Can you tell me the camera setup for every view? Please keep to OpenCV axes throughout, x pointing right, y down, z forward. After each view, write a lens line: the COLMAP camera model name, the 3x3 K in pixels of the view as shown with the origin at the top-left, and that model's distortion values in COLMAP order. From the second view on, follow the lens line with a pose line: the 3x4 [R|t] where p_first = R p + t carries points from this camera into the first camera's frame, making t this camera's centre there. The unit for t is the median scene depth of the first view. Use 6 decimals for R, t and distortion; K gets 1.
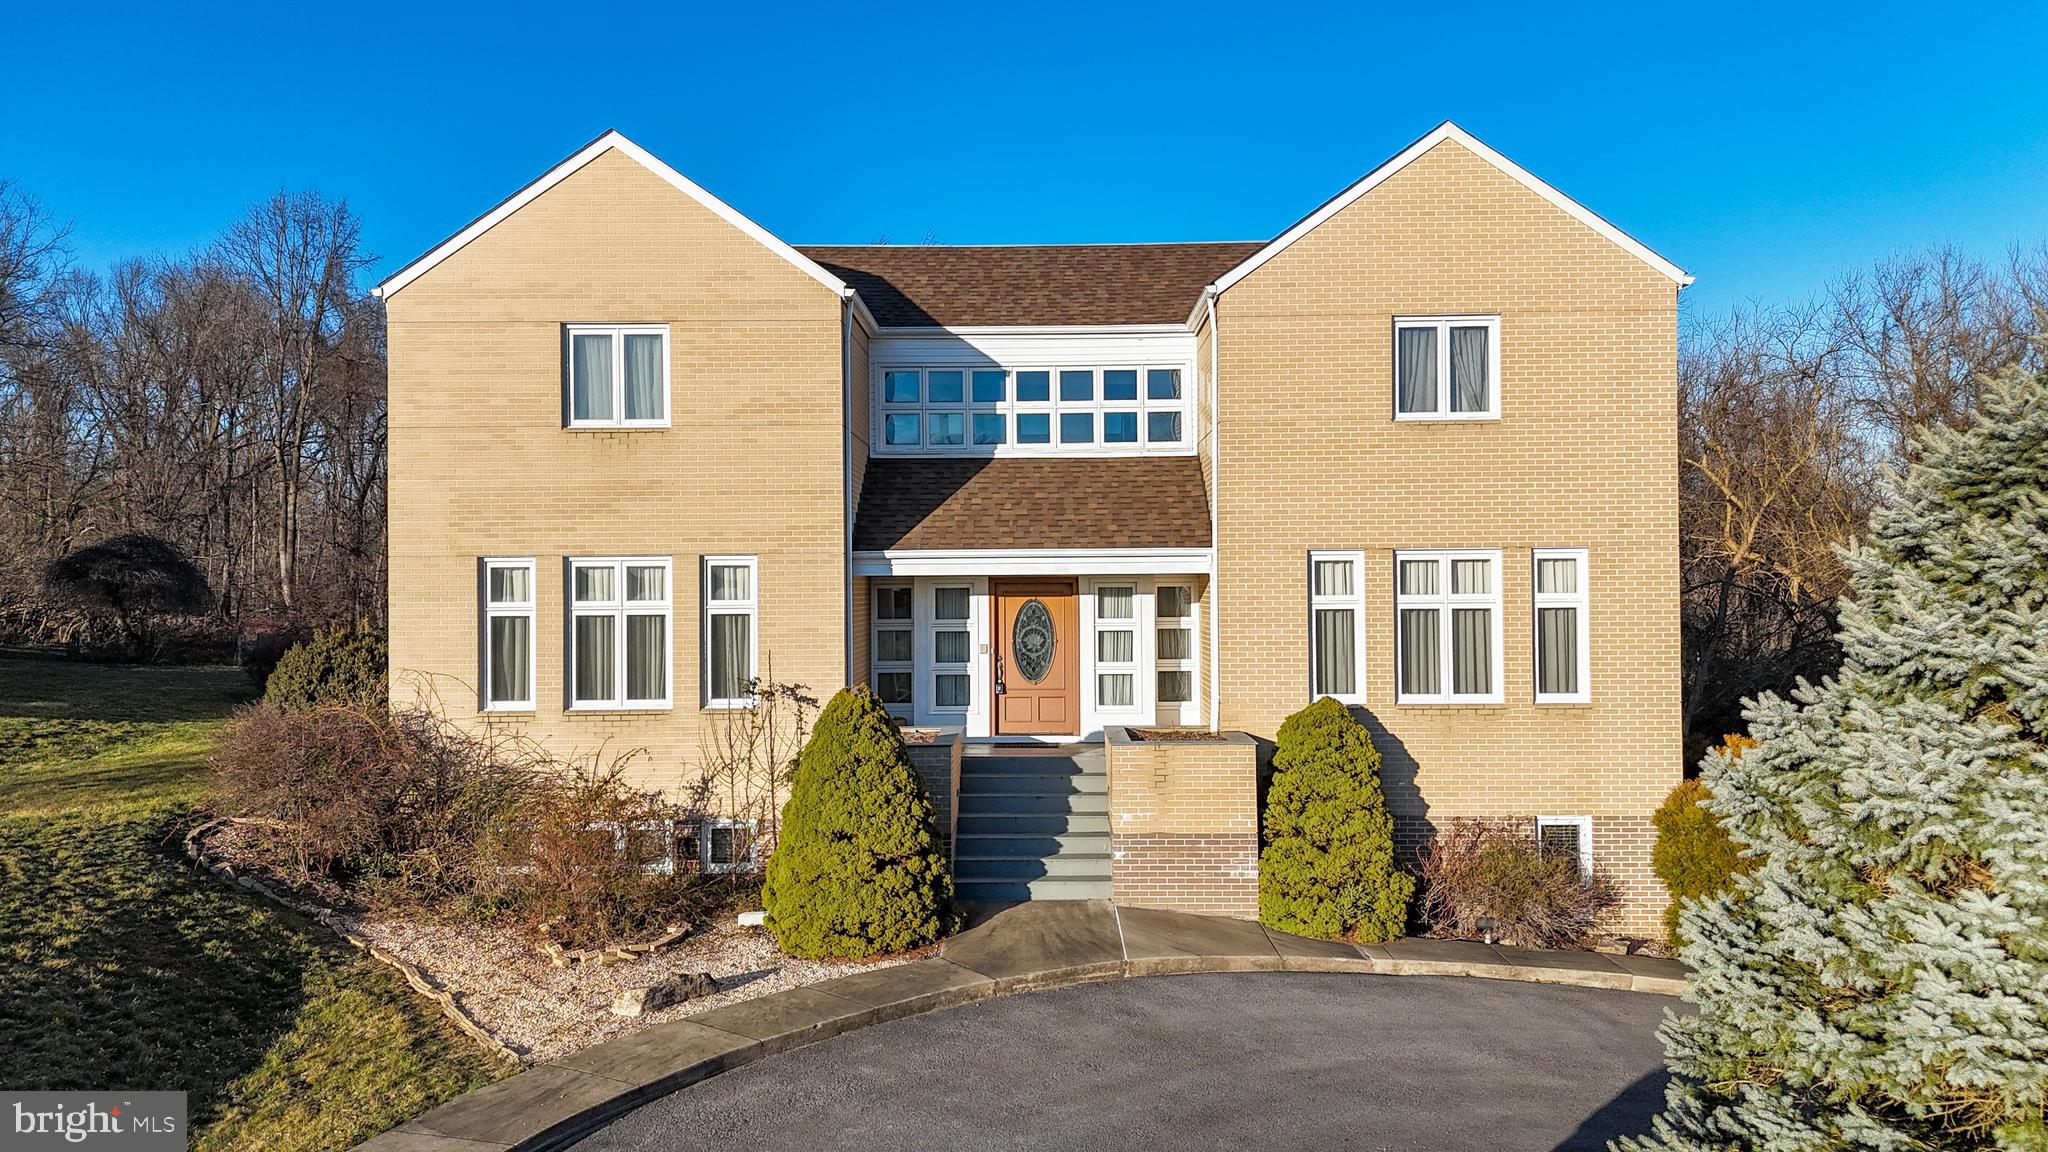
lens RADIAL K [[1489.5, 0, 1024.0], [0, 1489.5, 576.0], [0, 0, 1]] dist [0.086284, -0.095671]
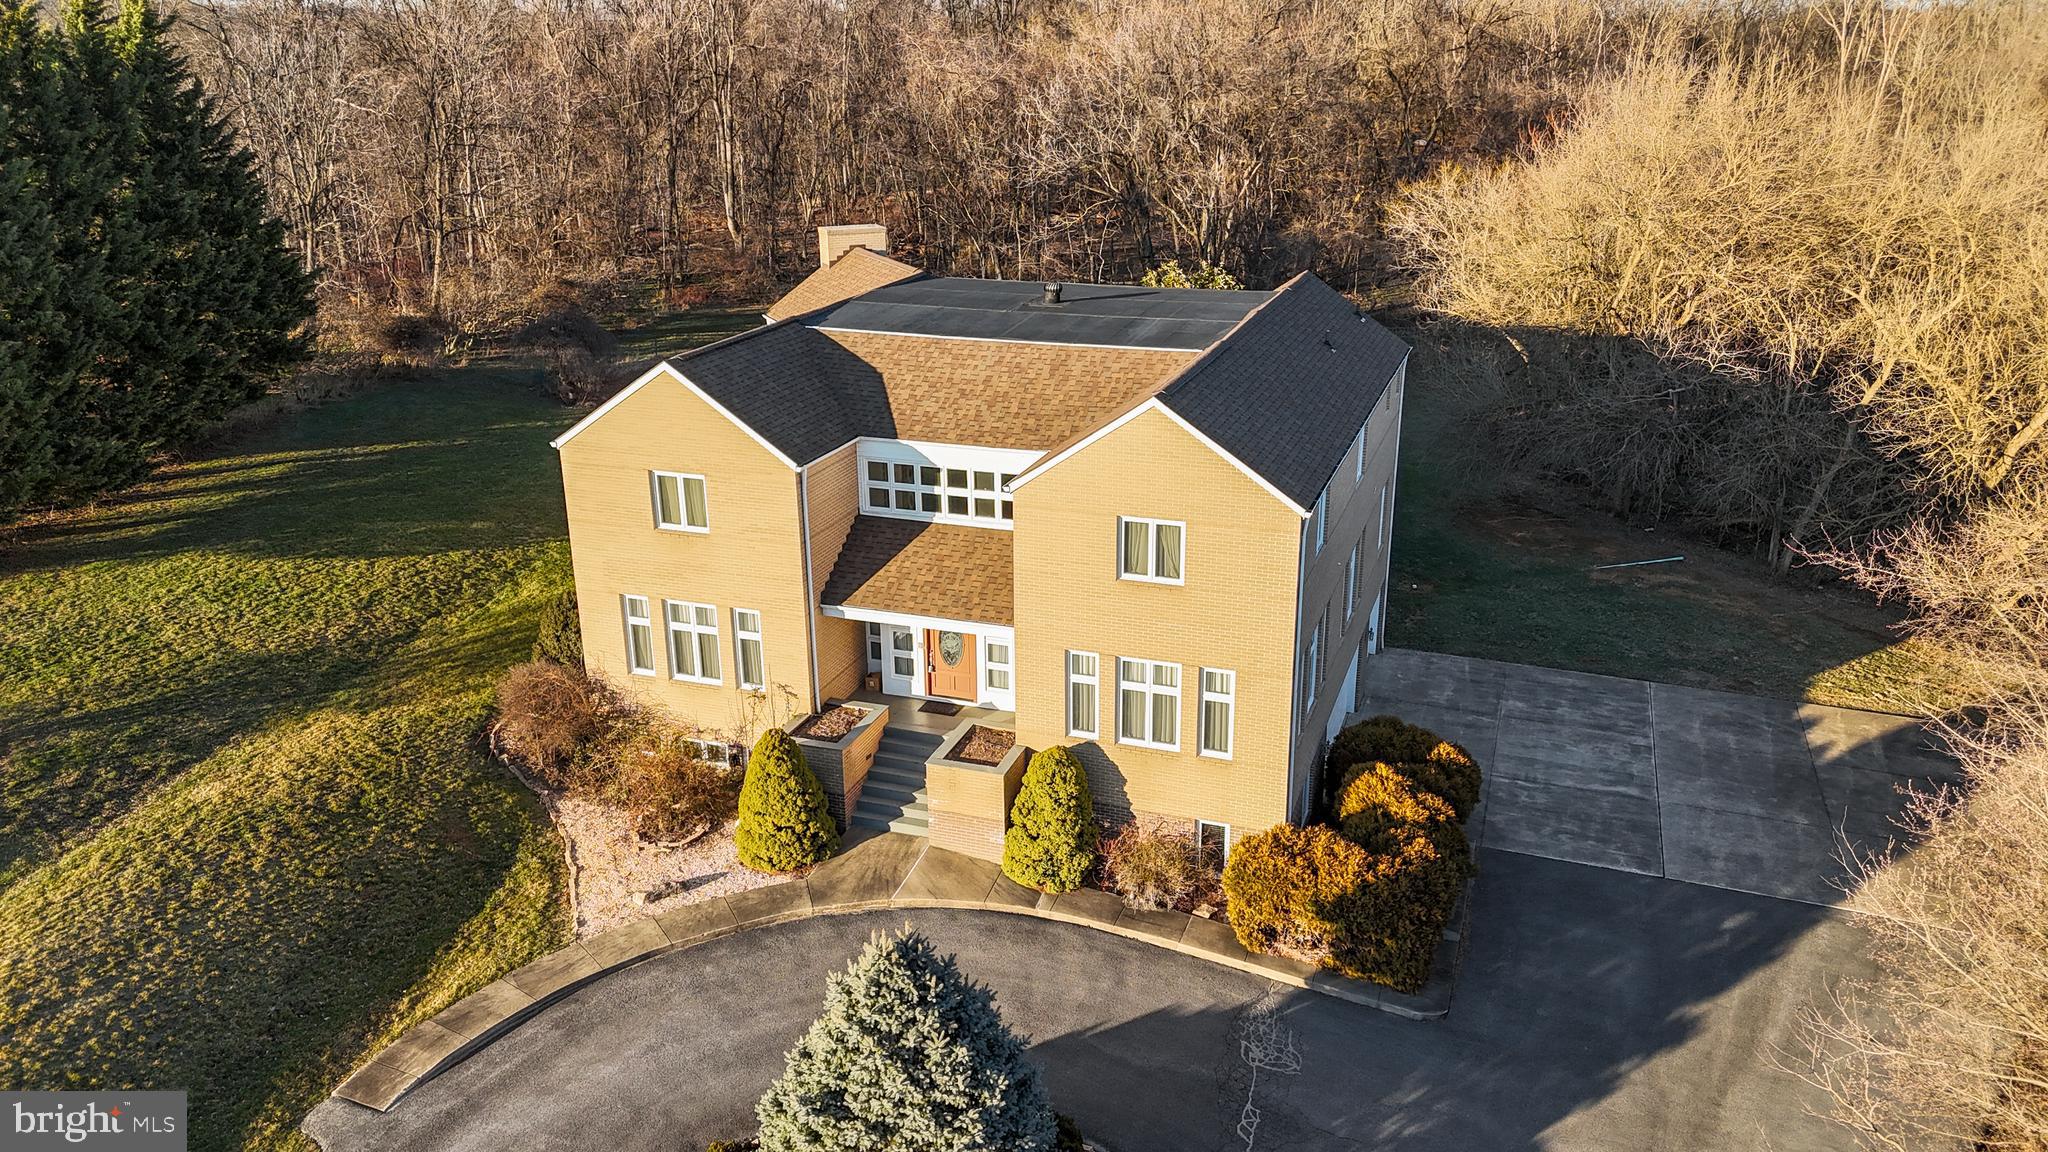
lens RADIAL K [[1489.5, 0, 1024.0], [0, 1489.5, 576.0], [0, 0, 1]] dist [0.086284, -0.095671]
pose [[0.946473, 0.106222, -0.304806, 0.622854], [0.005167, 0.939196, 0.343343, -0.636201], [0.322743, -0.326540, 0.888374, -0.405278]]
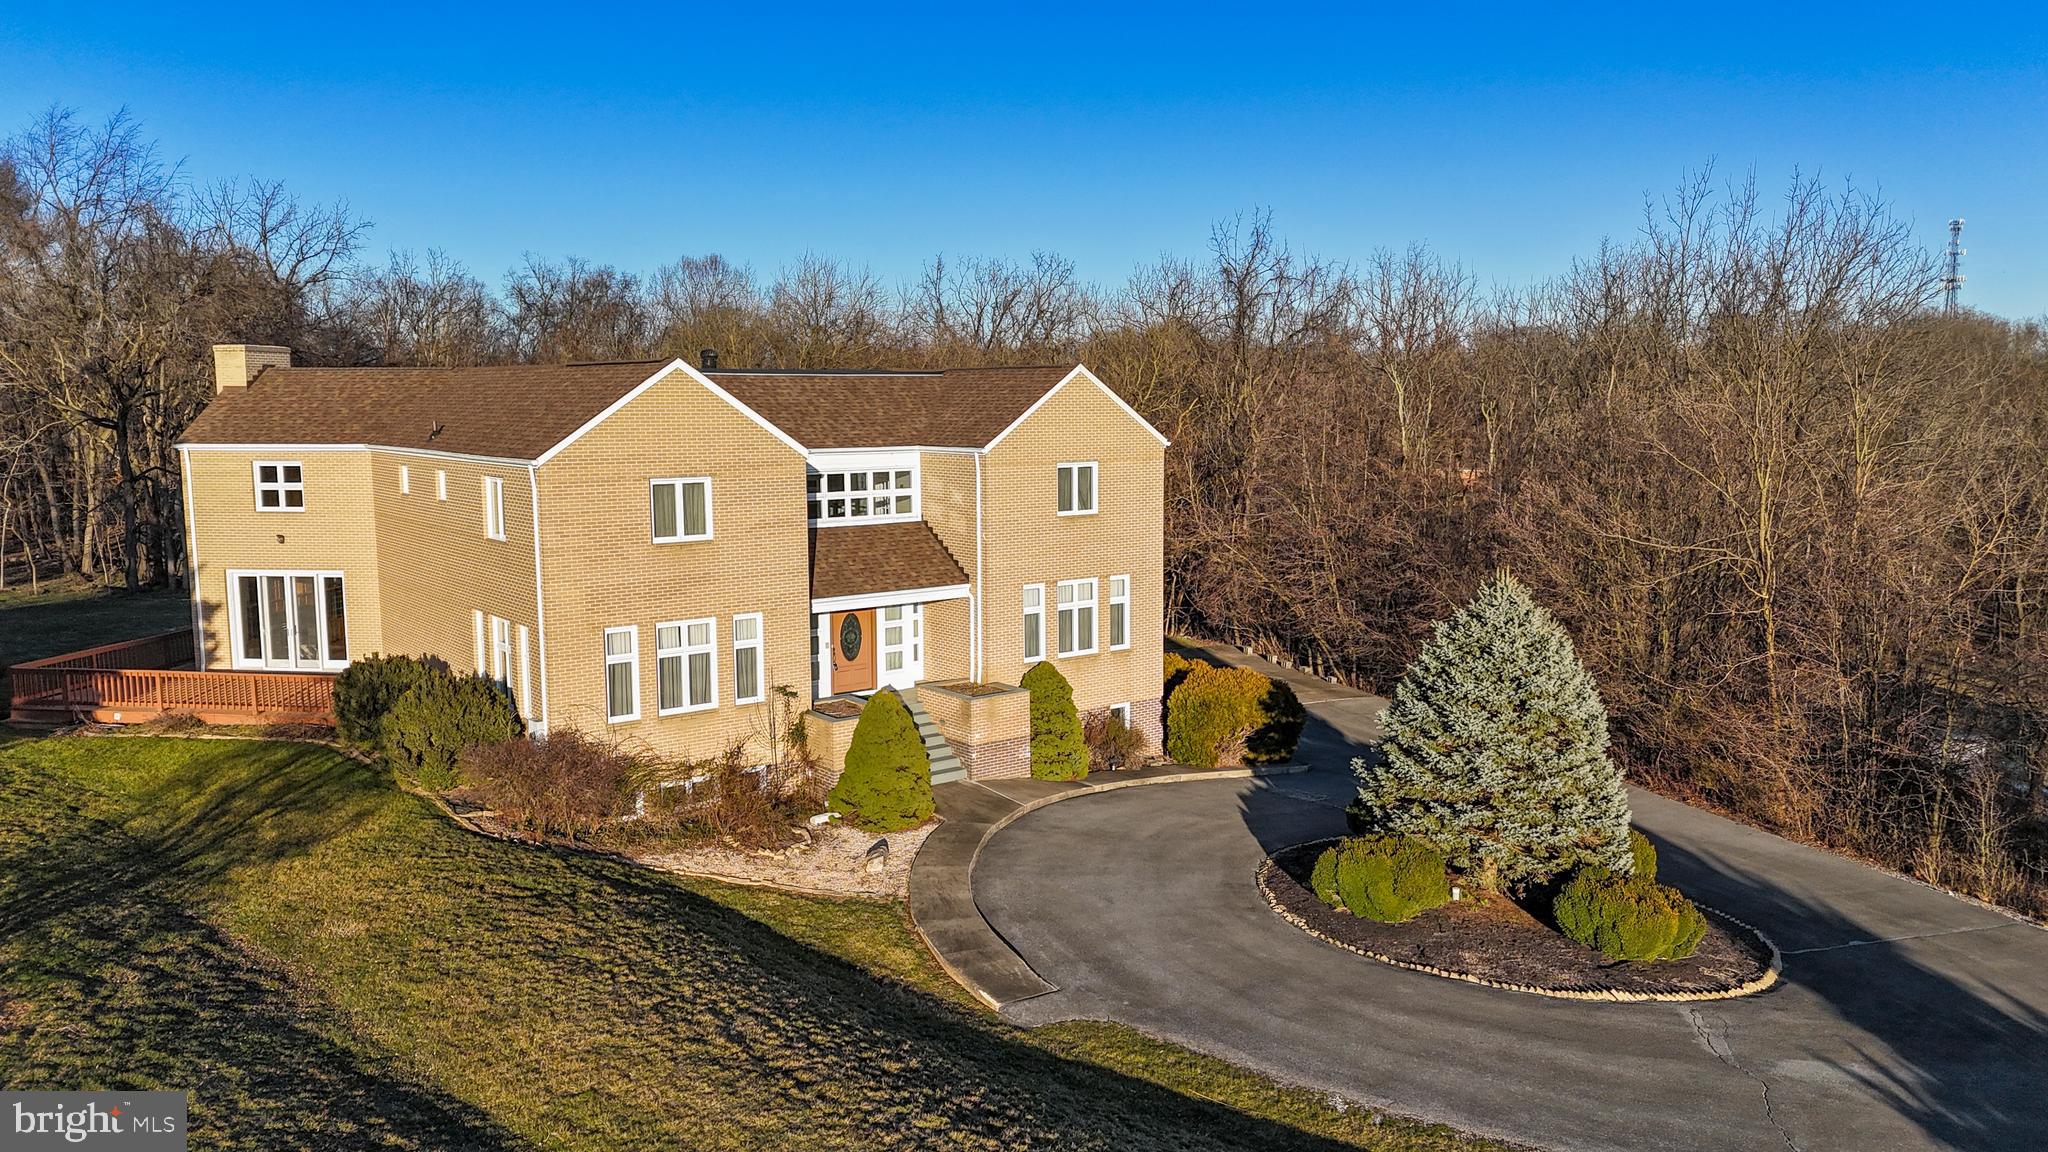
lens RADIAL K [[1489.5, 0, 1024.0], [0, 1489.5, 576.0], [0, 0, 1]] dist [0.086284, -0.095671]
pose [[0.789173, -0.072351, 0.609894, -0.972770], [-0.002987, 0.992573, 0.121613, -0.260806], [-0.614163, -0.097796, 0.783096, -0.498656]]
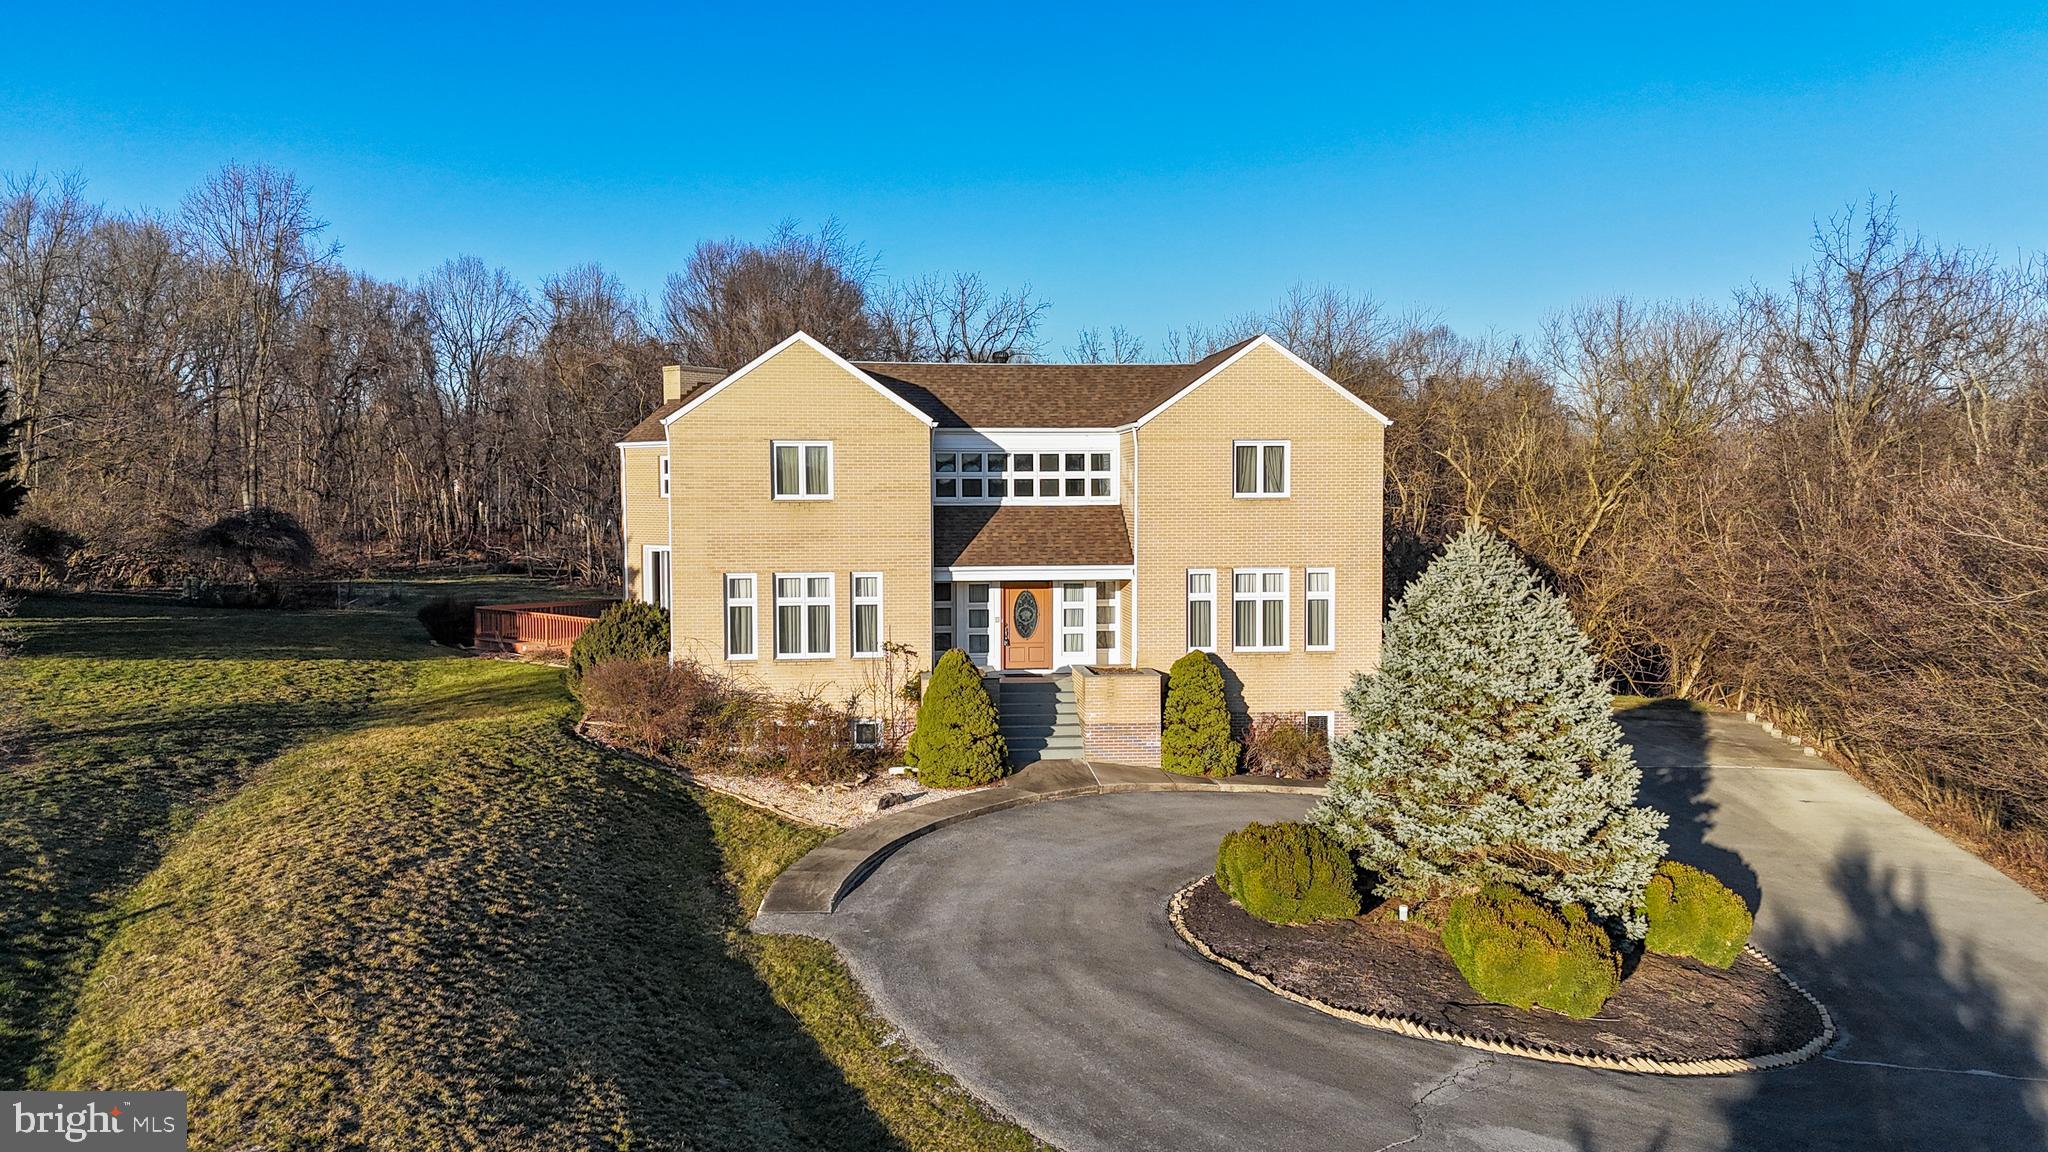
lens RADIAL K [[1489.5, 0, 1024.0], [0, 1489.5, 576.0], [0, 0, 1]] dist [0.086284, -0.095671]
pose [[0.993642, -0.002613, 0.112555, -0.210728], [-0.004376, 0.998079, 0.061800, -0.119194], [-0.112500, -0.061899, 0.991722, -0.777989]]
